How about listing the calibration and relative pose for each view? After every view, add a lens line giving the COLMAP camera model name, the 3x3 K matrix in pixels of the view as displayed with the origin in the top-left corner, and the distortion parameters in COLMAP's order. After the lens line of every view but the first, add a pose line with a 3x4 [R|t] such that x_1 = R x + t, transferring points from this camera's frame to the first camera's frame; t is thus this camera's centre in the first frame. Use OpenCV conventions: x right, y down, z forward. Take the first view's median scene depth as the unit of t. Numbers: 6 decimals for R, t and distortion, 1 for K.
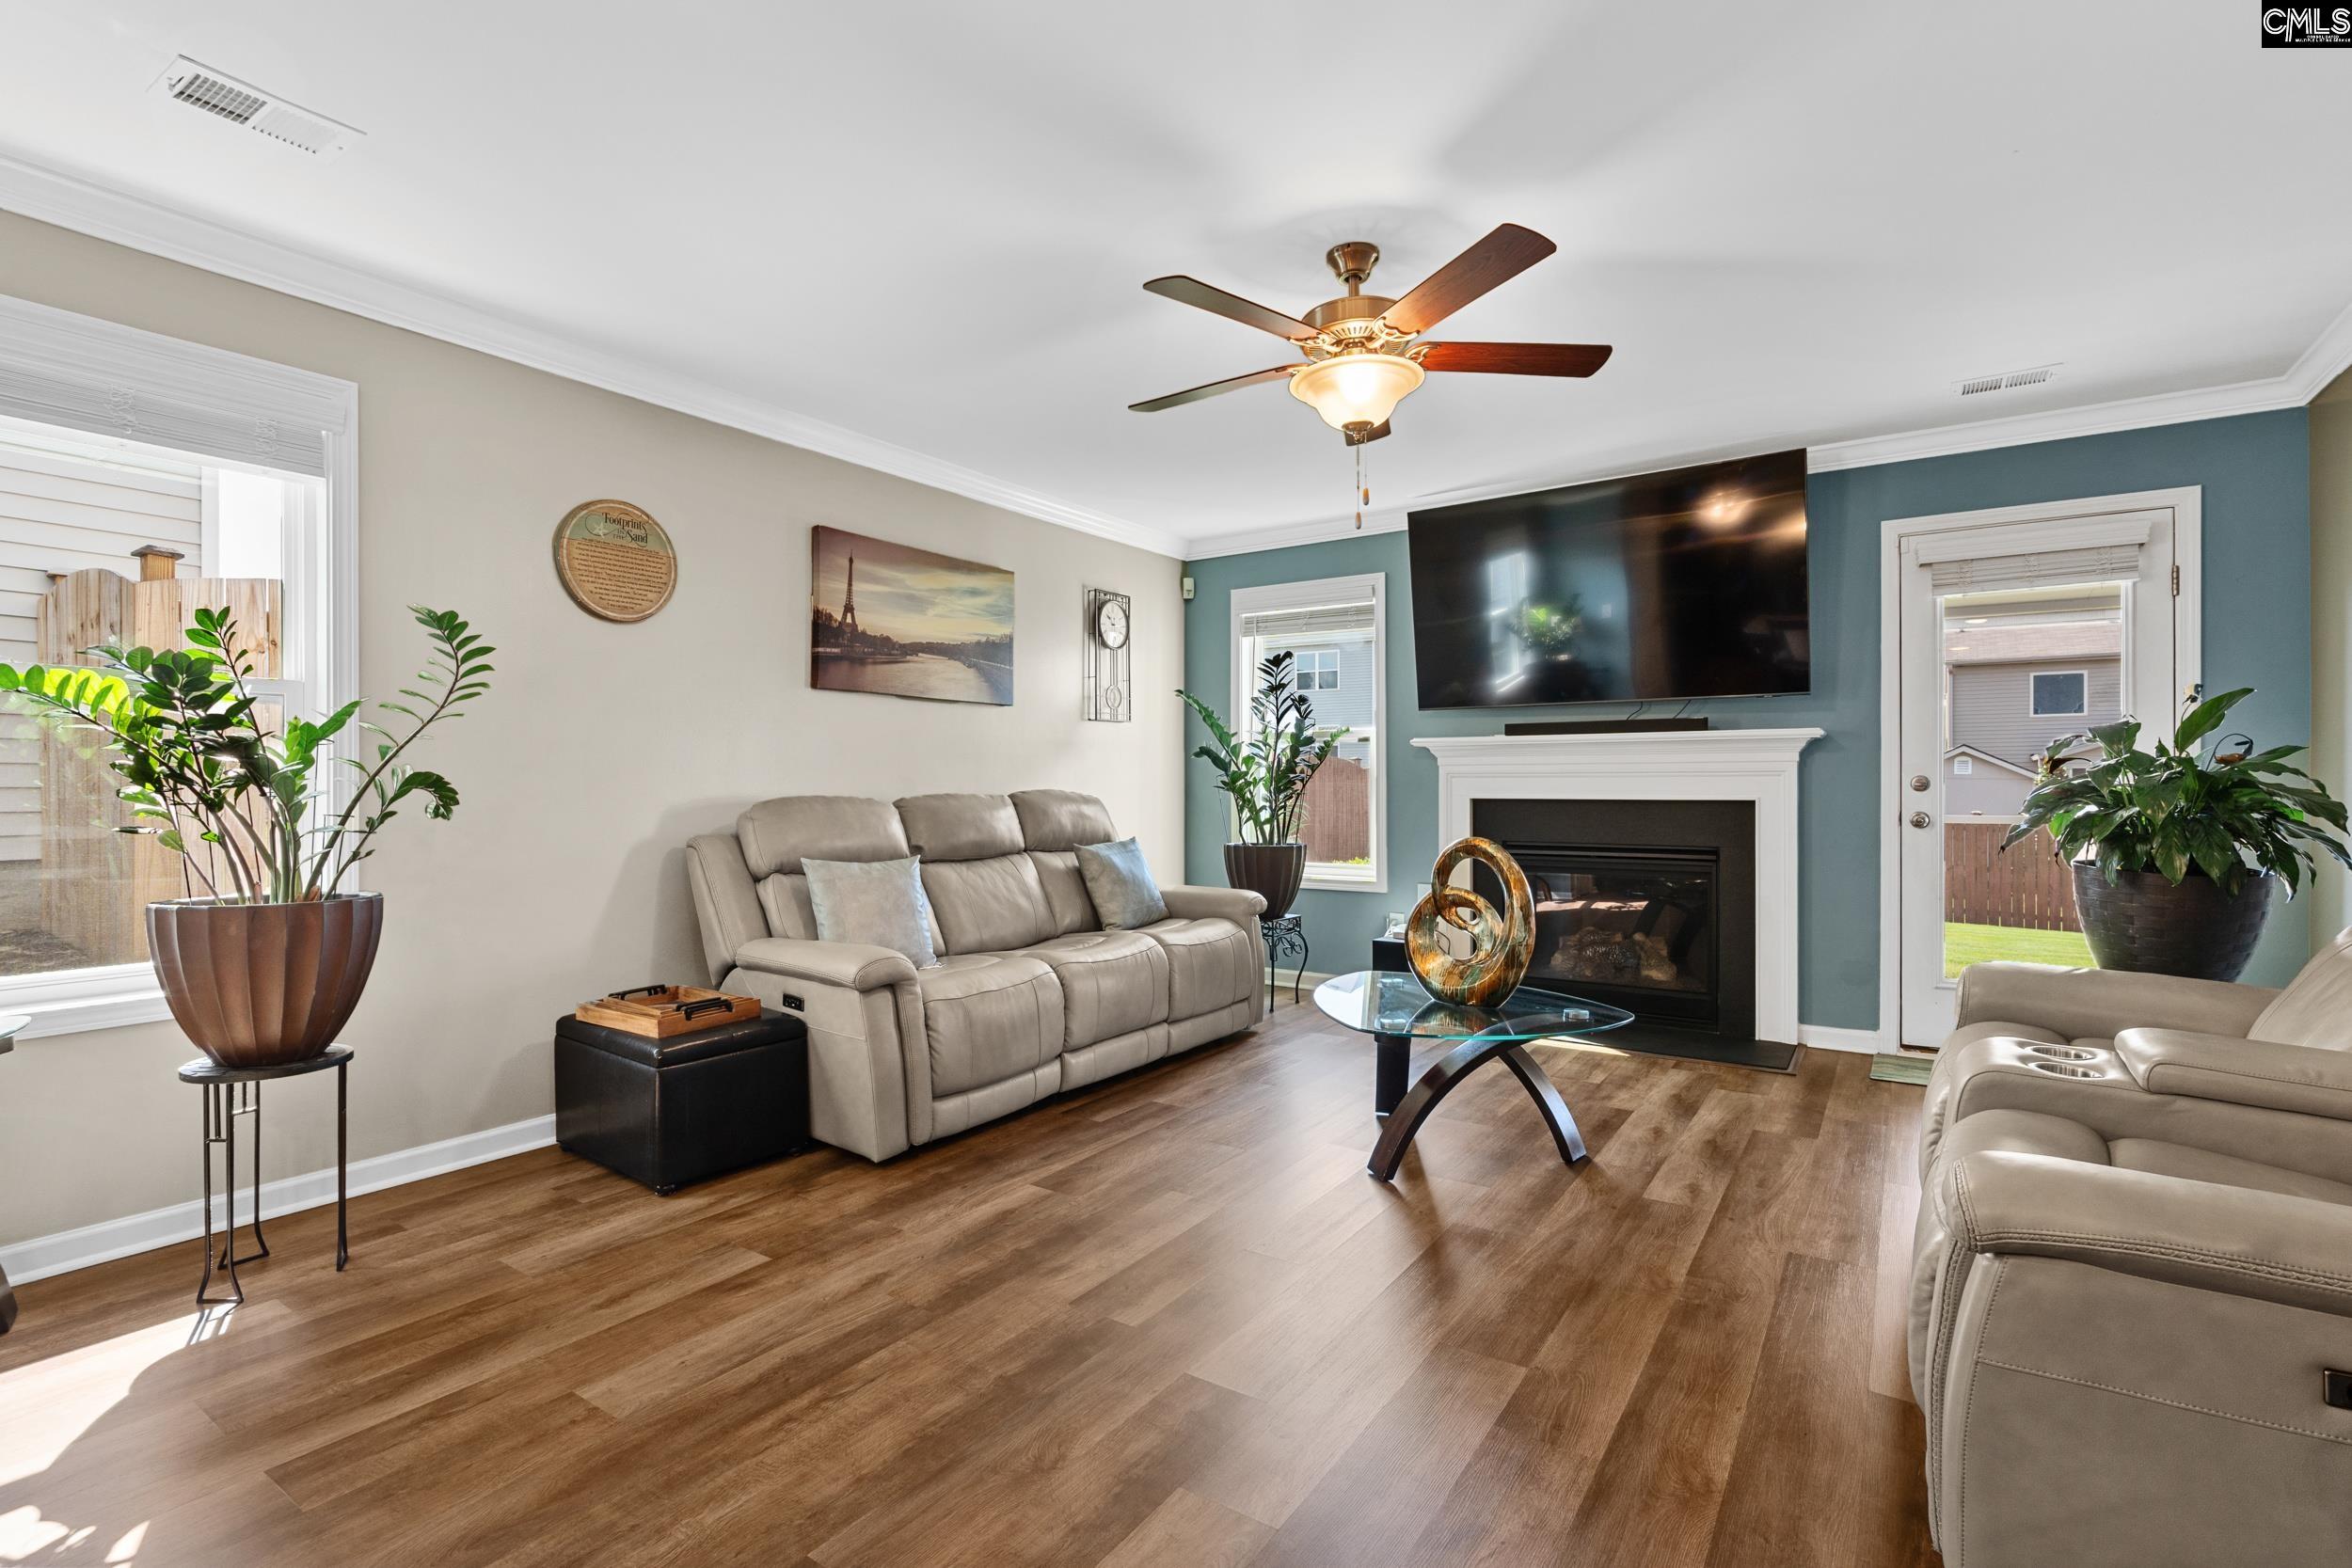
lens RADIAL K [[1080.7, 0, 1179.6], [0, 1080.7, 782.7], [0, 0, 1]] dist [0.002283, -0.000005]
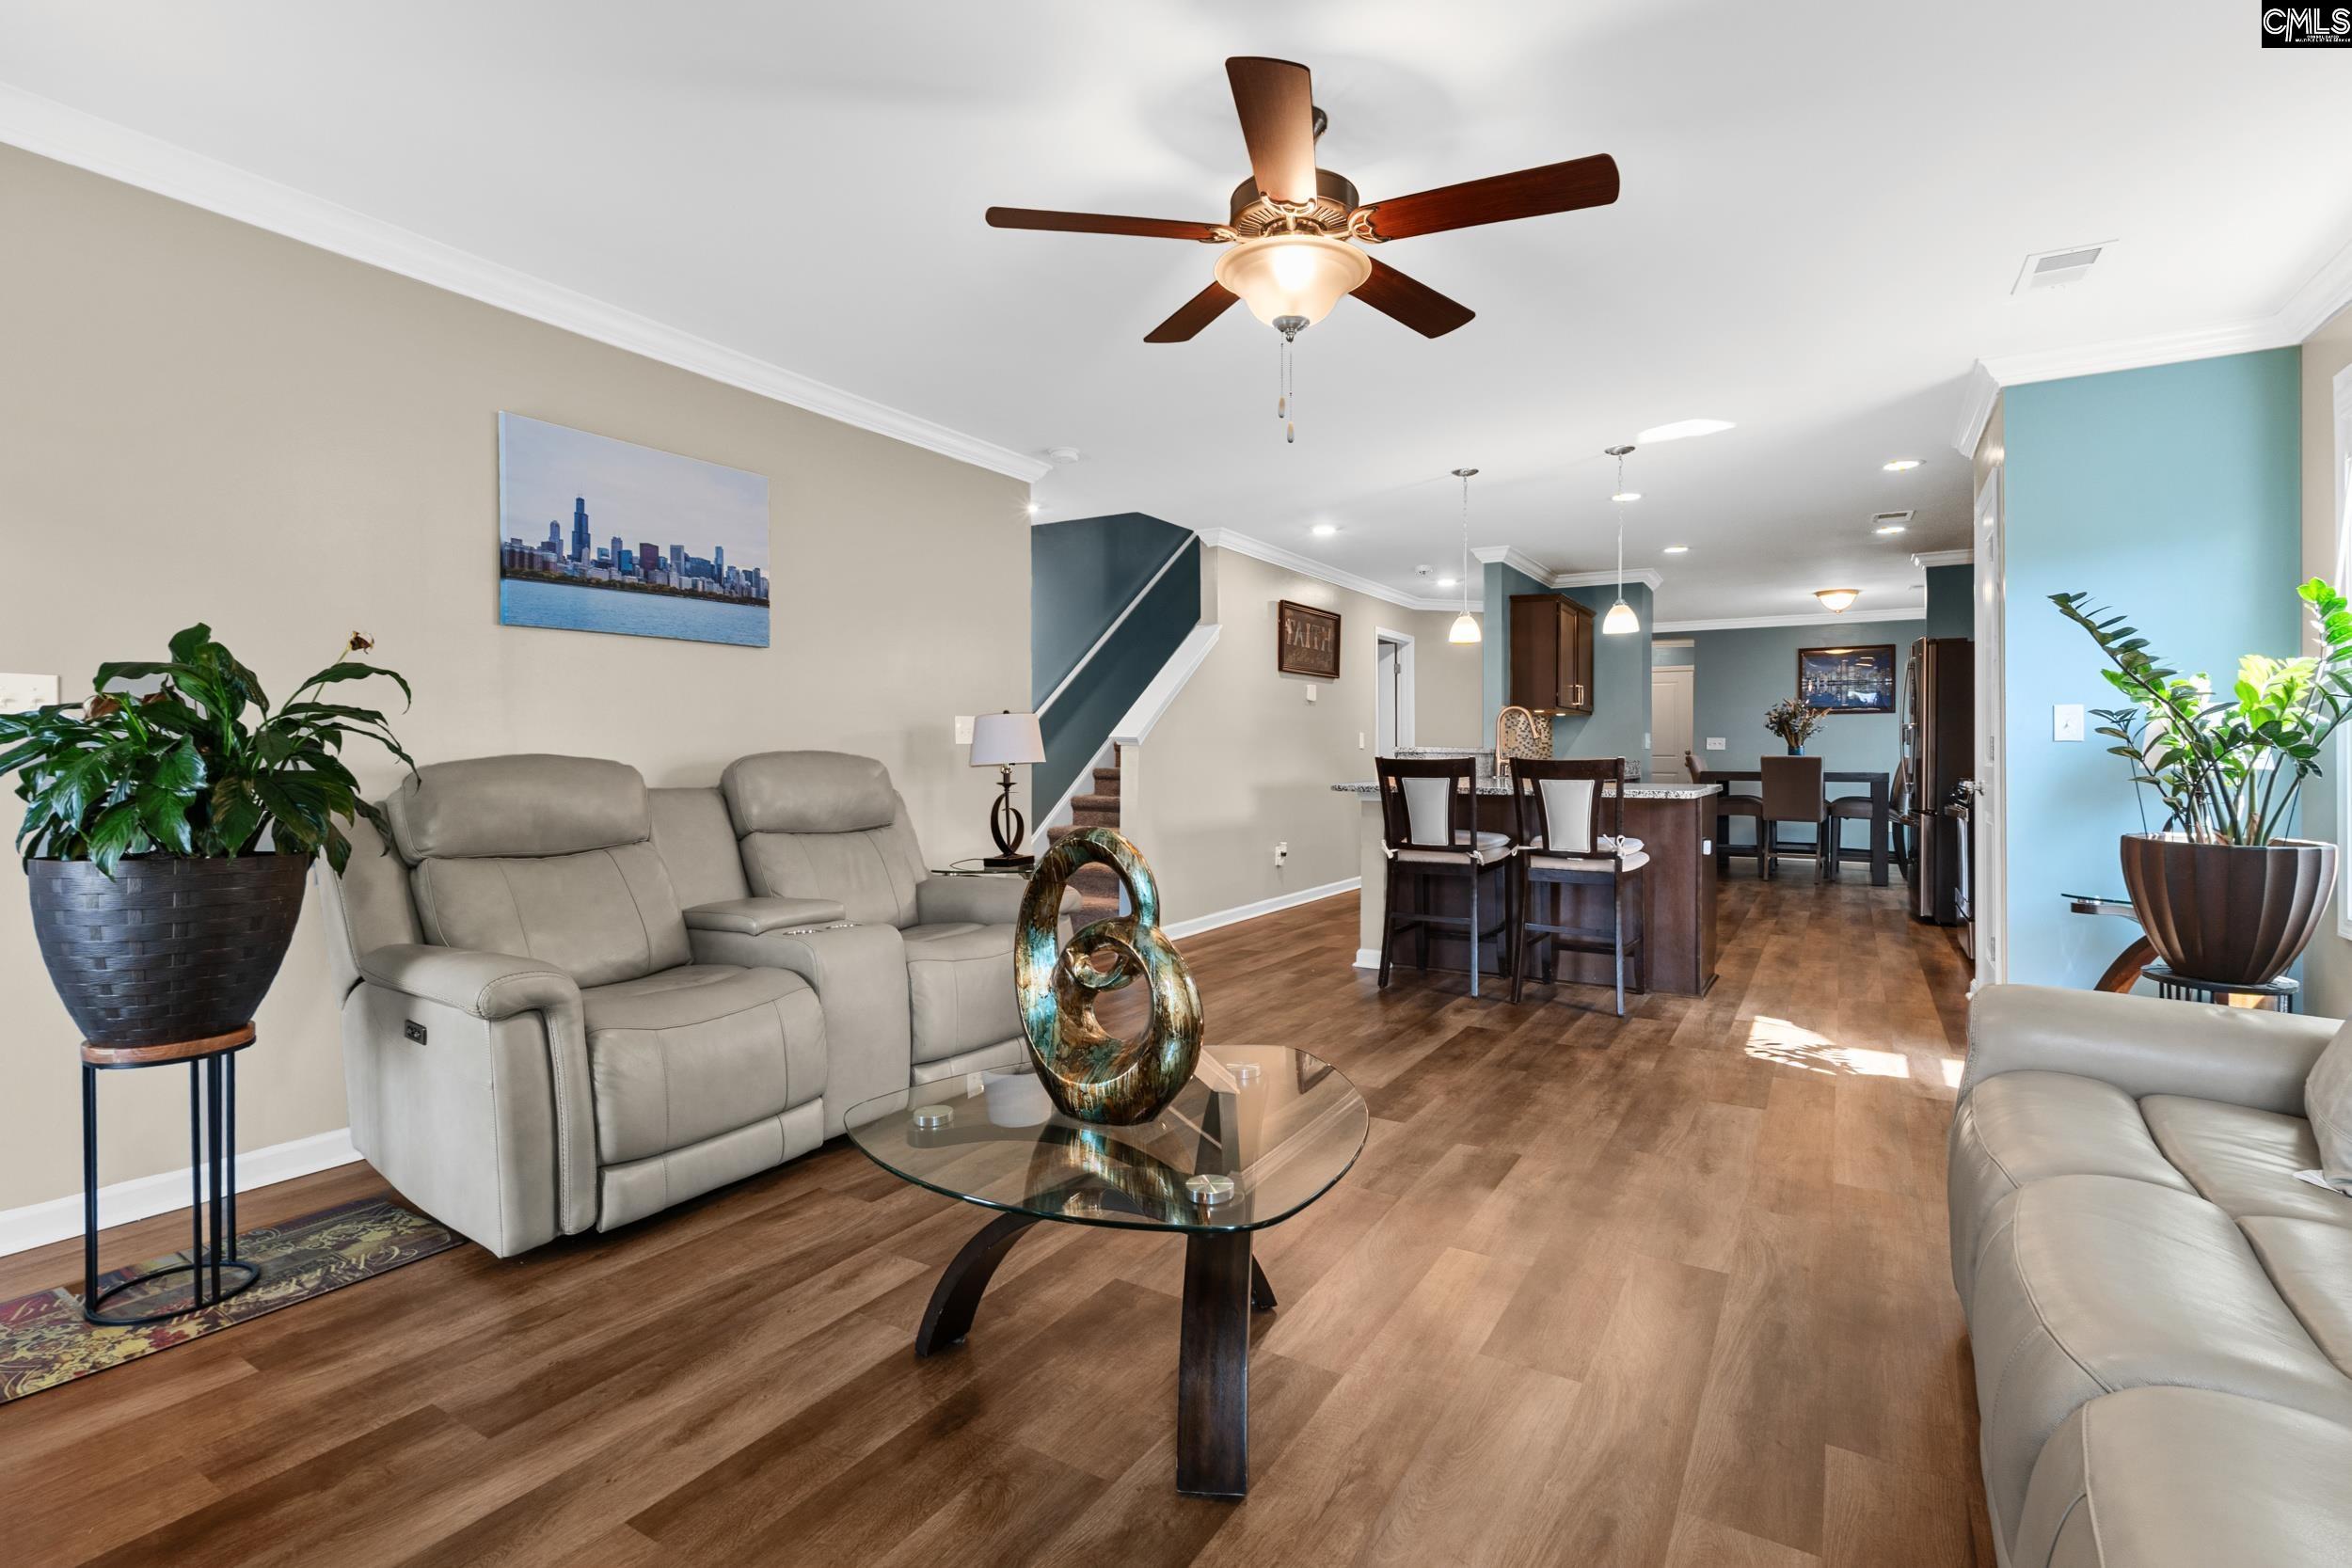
lens RADIAL K [[1080.7, 0, 1173.8], [0, 1080.7, 768.7], [0, 0, 1]] dist [0.002283, -0.000005]
pose [[-0.999037, 0.003787, -0.043714, 0.262169], [0.003318, 0.999936, 0.010781, 0.012129], [0.043752, 0.010625, -0.998986, 1.649682]]
